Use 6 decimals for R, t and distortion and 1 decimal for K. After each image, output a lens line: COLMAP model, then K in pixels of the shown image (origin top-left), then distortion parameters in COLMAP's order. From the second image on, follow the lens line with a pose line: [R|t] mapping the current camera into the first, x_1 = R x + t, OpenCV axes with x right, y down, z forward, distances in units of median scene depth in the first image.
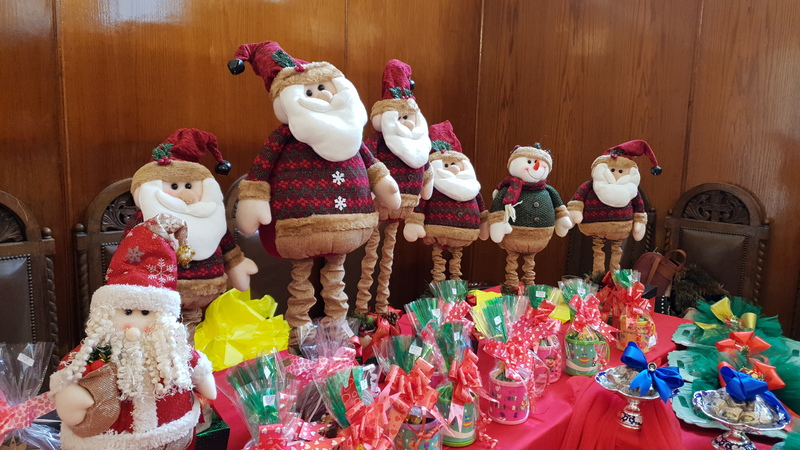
lens RADIAL K [[623.8, 0, 403.2], [0, 623.8, 221.7], [0, 0, 1]] dist [0.001928, 0.015272]
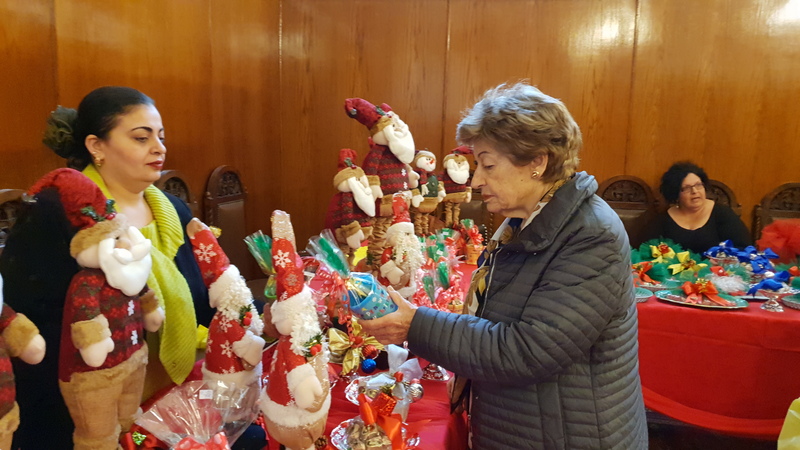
lens RADIAL K [[623.8, 0, 396.6], [0, 623.8, 226.9], [0, 0, 1]] dist [0.001928, 0.015272]
pose [[0.863198, -0.078674, 0.498699, -0.685874], [0.065734, 0.996889, 0.043490, 0.008009], [-0.500569, -0.004759, 0.865684, -0.413095]]
